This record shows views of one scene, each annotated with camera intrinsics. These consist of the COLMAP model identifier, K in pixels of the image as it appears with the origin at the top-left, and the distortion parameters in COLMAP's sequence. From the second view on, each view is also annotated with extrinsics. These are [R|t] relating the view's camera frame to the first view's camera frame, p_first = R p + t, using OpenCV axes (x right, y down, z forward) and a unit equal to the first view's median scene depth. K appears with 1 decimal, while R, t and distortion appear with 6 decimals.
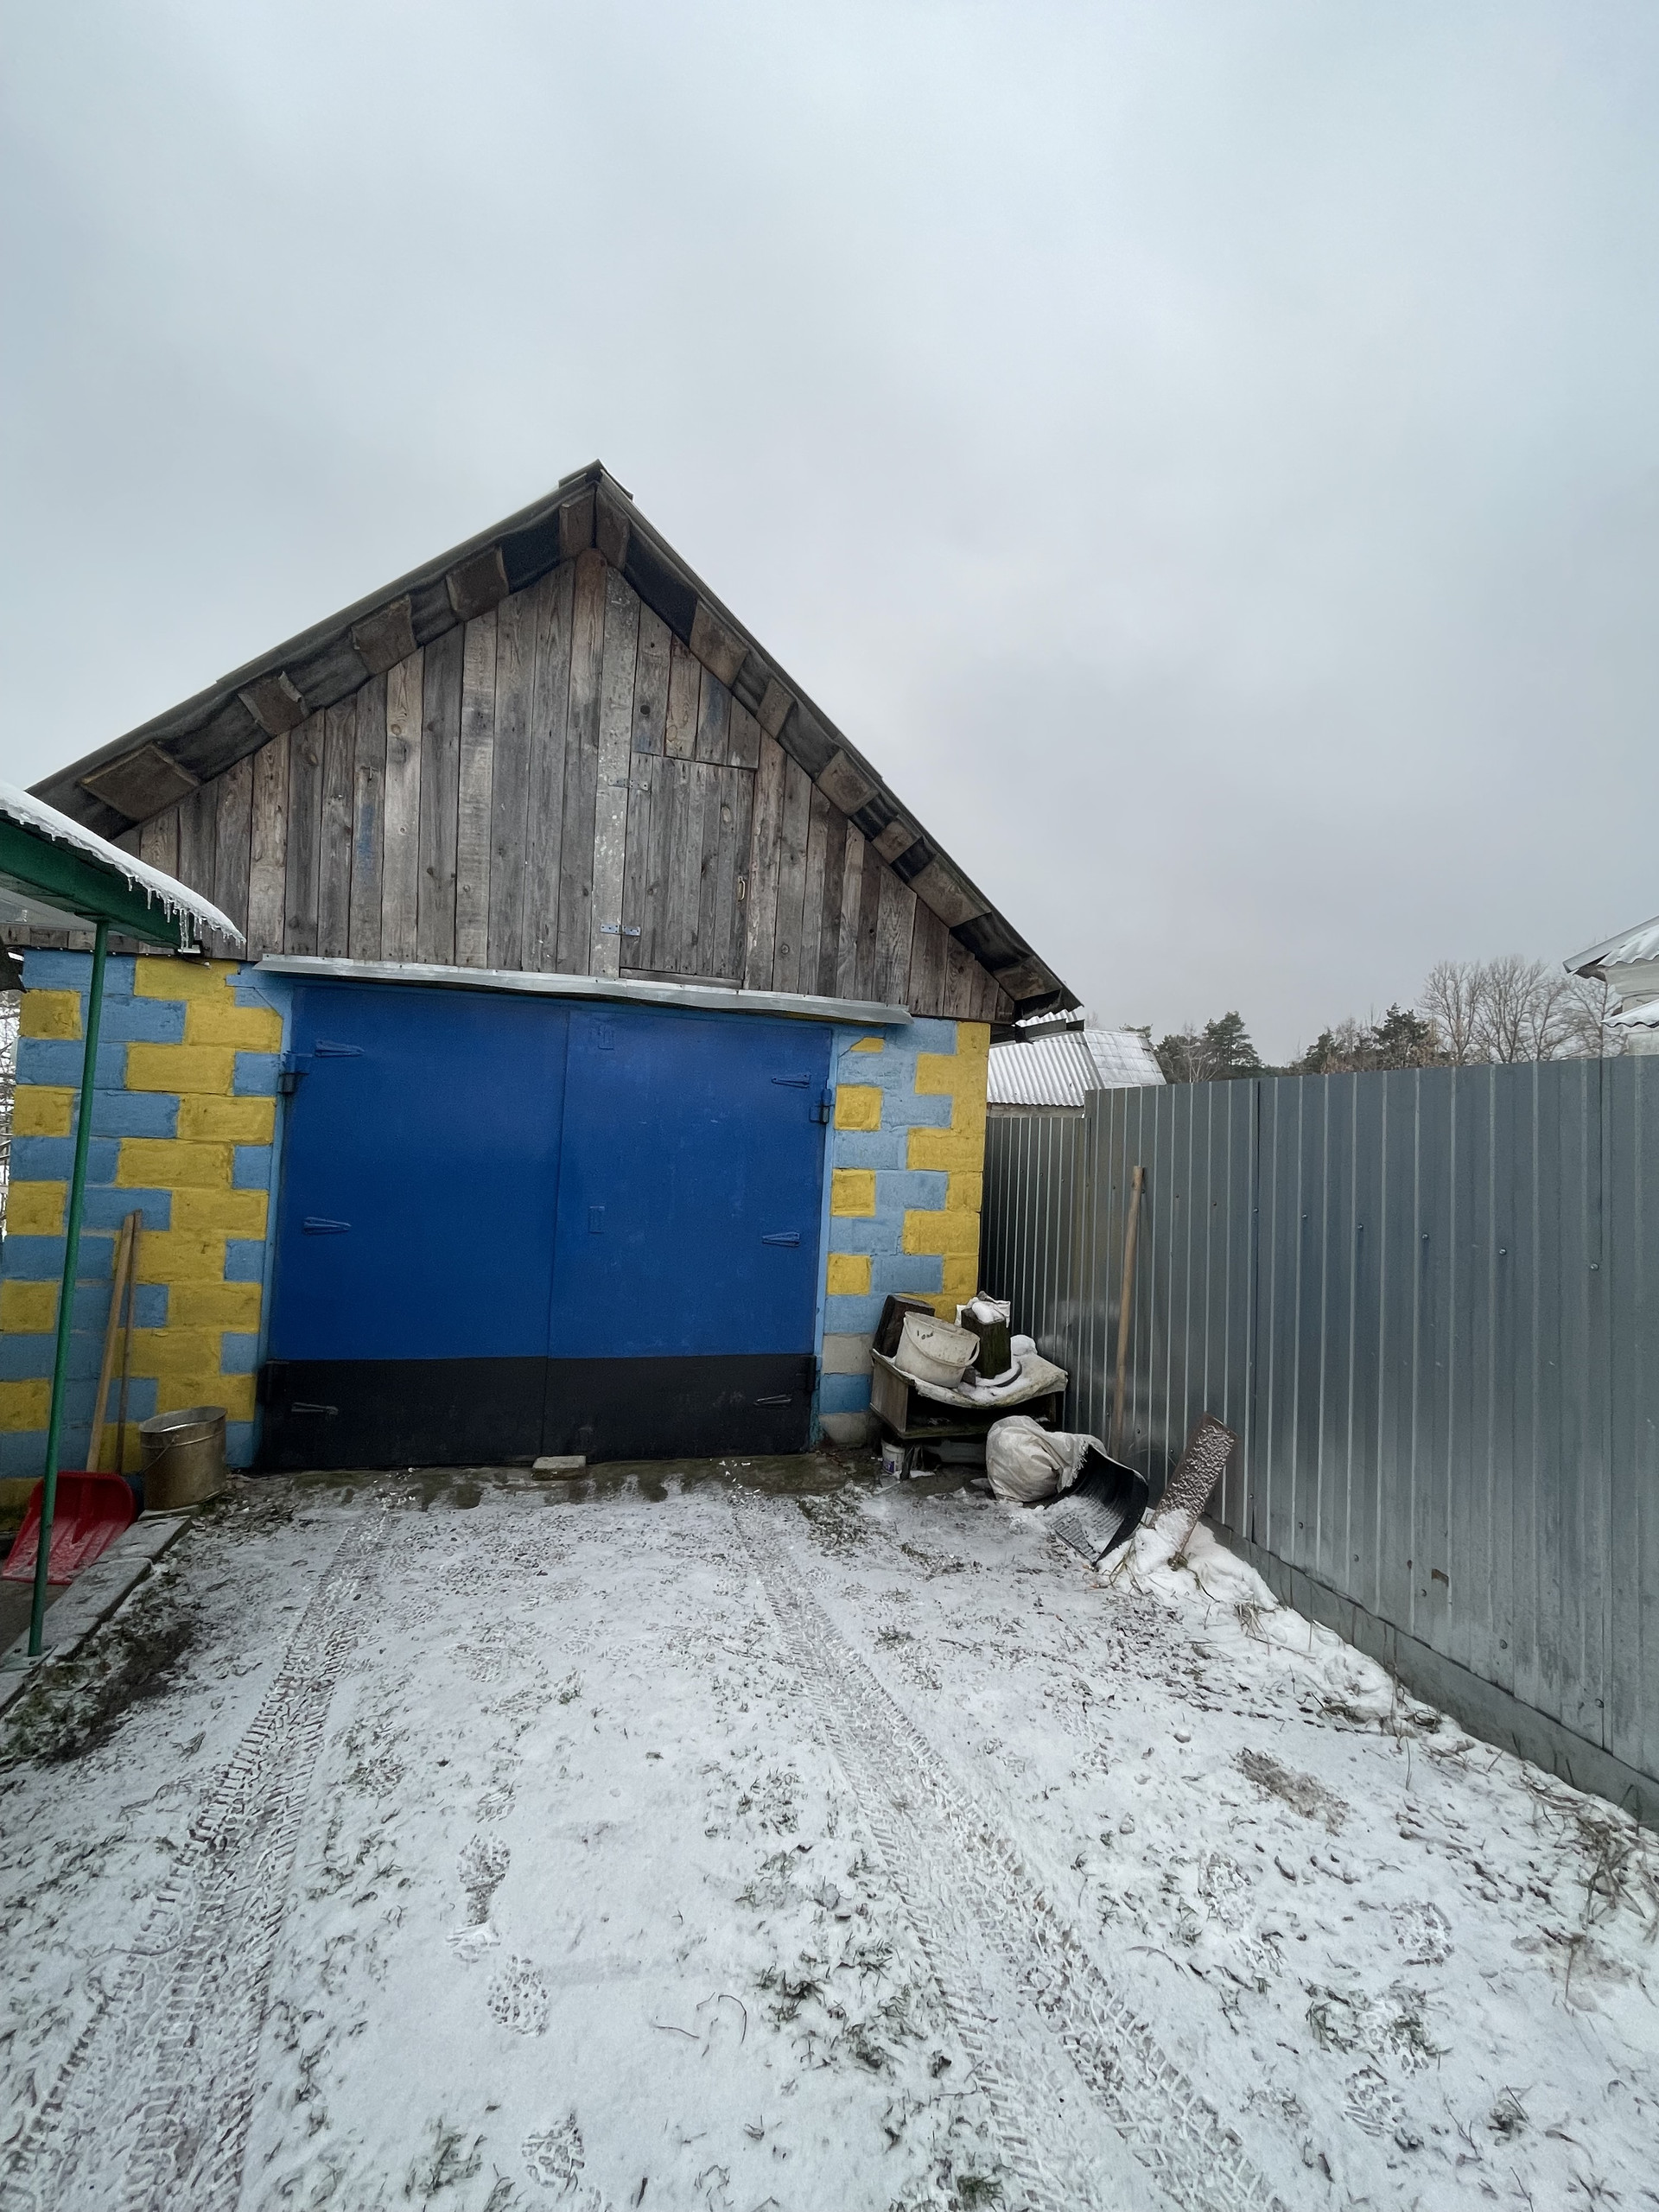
lens RADIAL K [[912.8, 0, 827.2], [0, 912.8, 1097.1], [0, 0, 1]] dist [-0.001314, -0.001041]
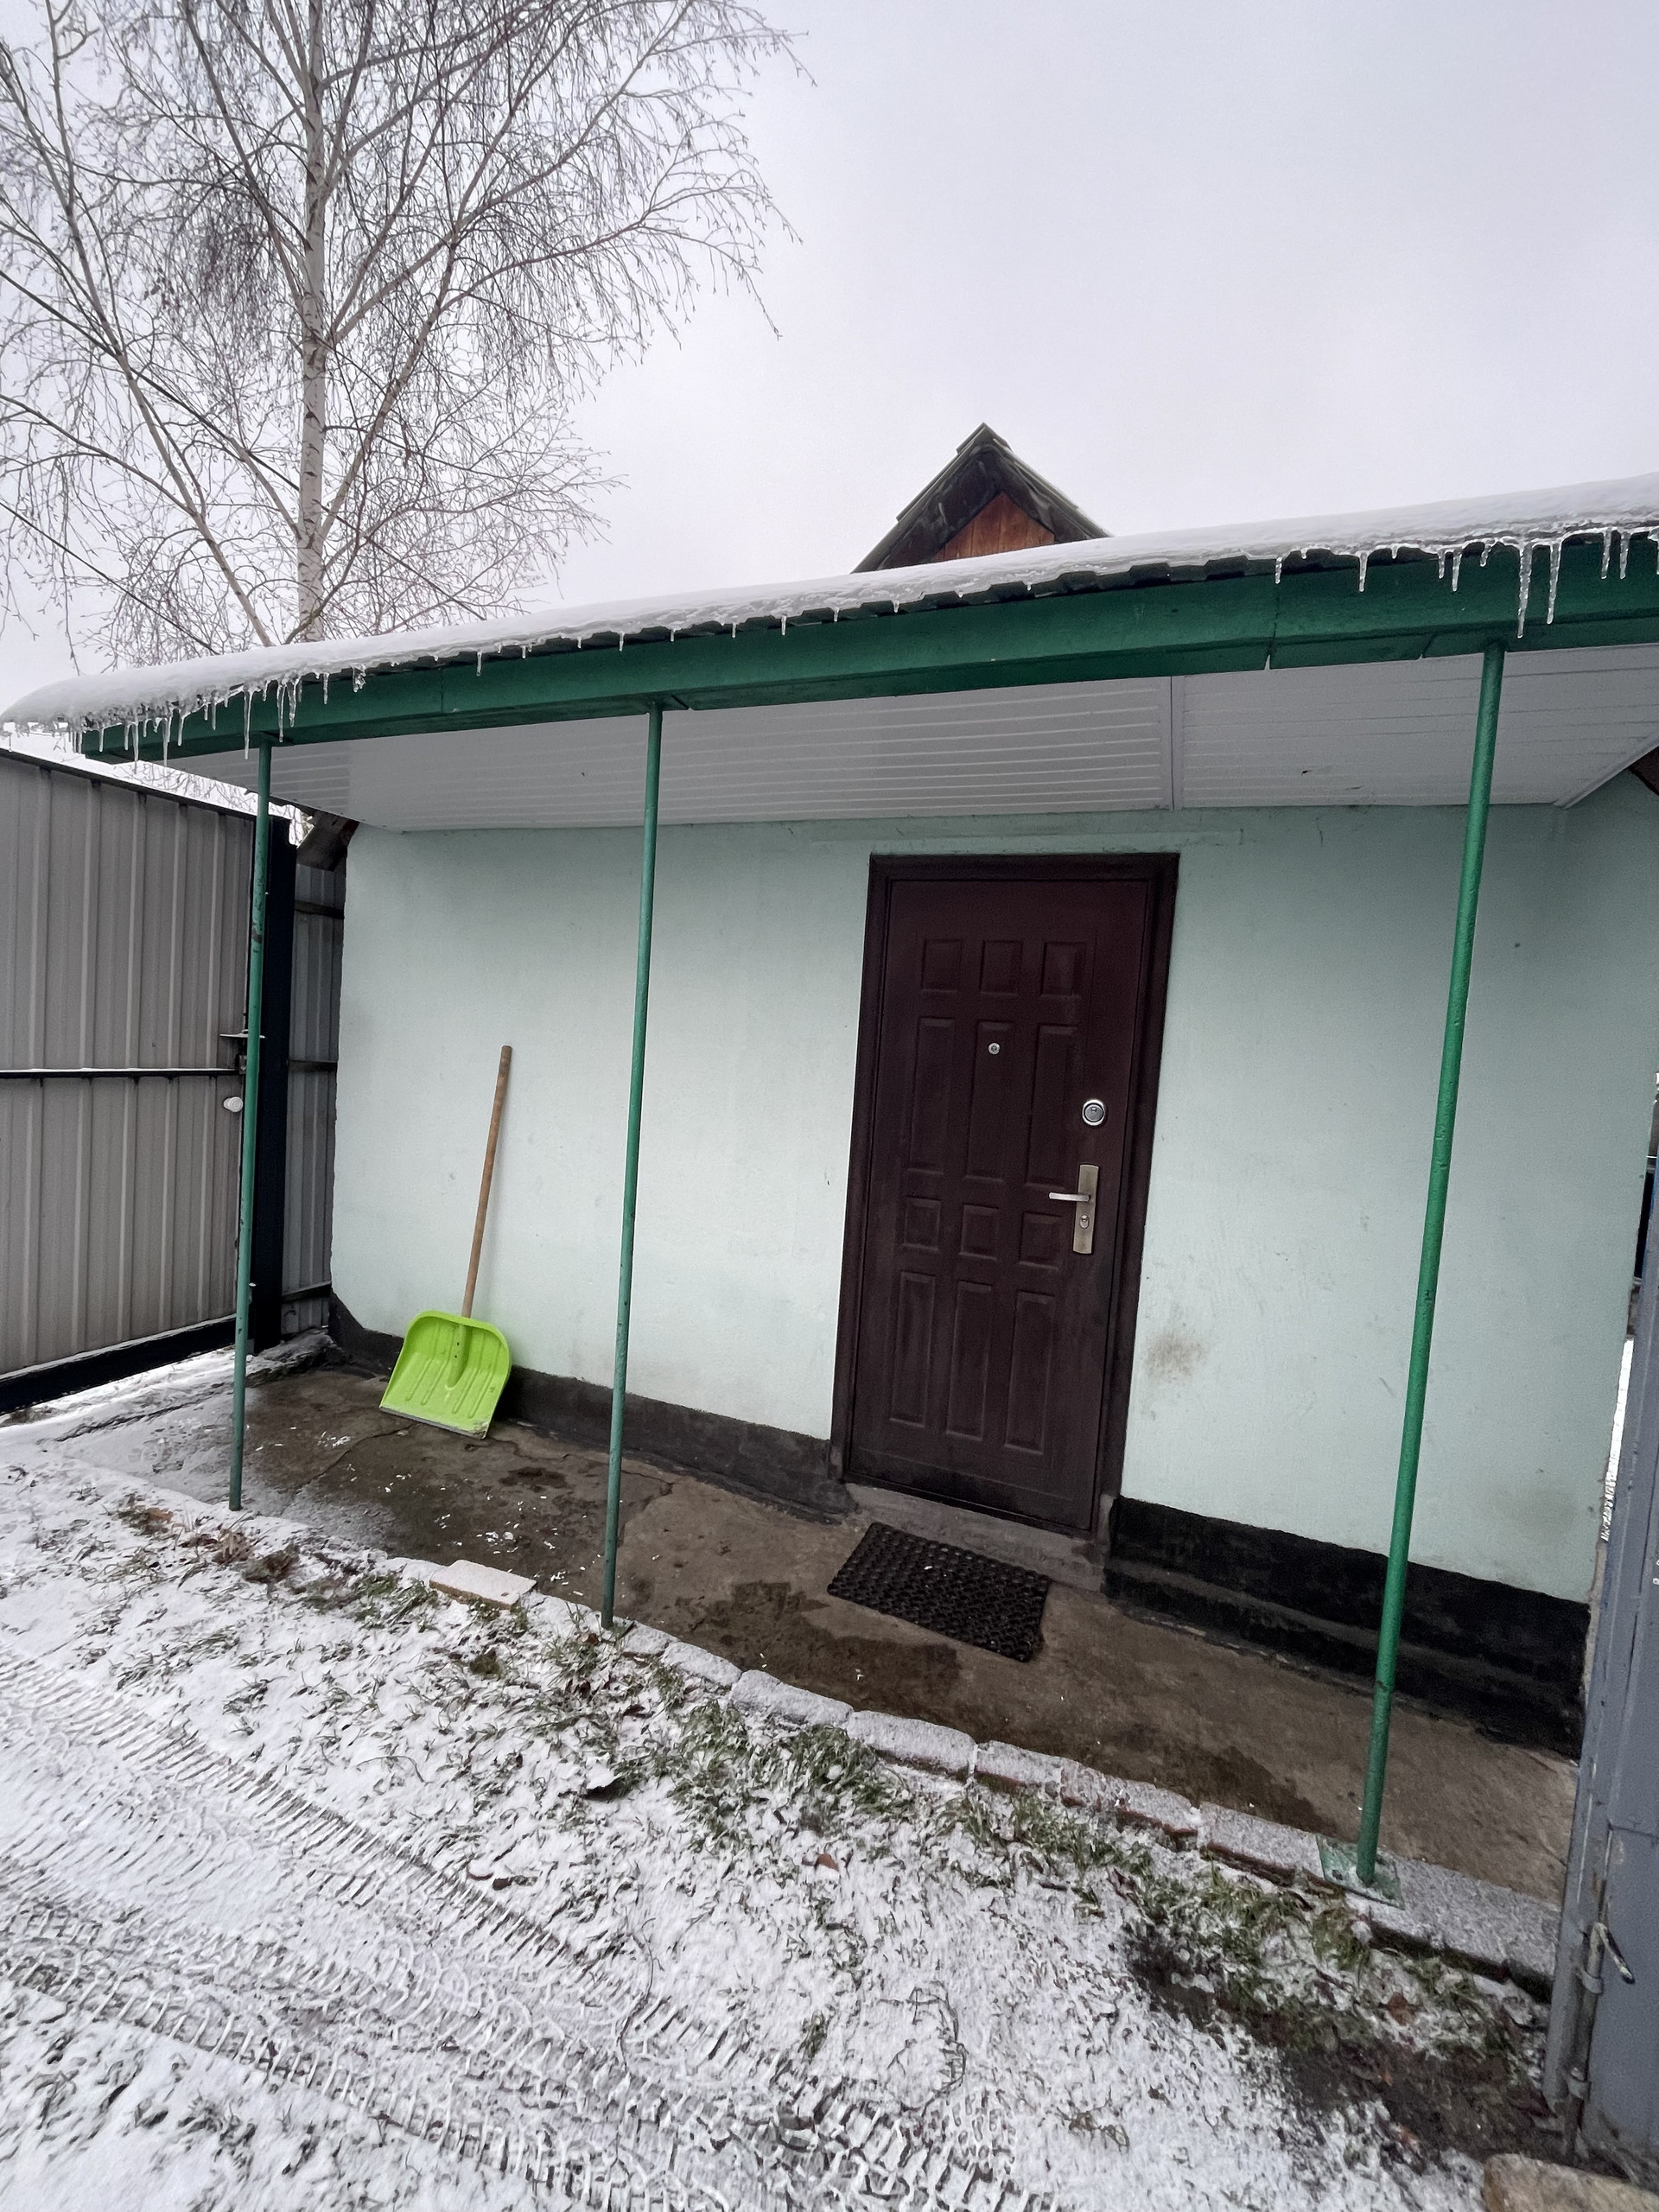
lens RADIAL K [[912.8, 0, 833.6], [0, 912.8, 1094.0], [0, 0, 1]] dist [-0.001314, -0.001041]
pose [[-0.595575, -0.039311, -0.802337, -0.165775], [-0.072646, 0.997345, 0.005060, 0.125099], [0.800008, 0.061300, -0.596850, 1.266309]]
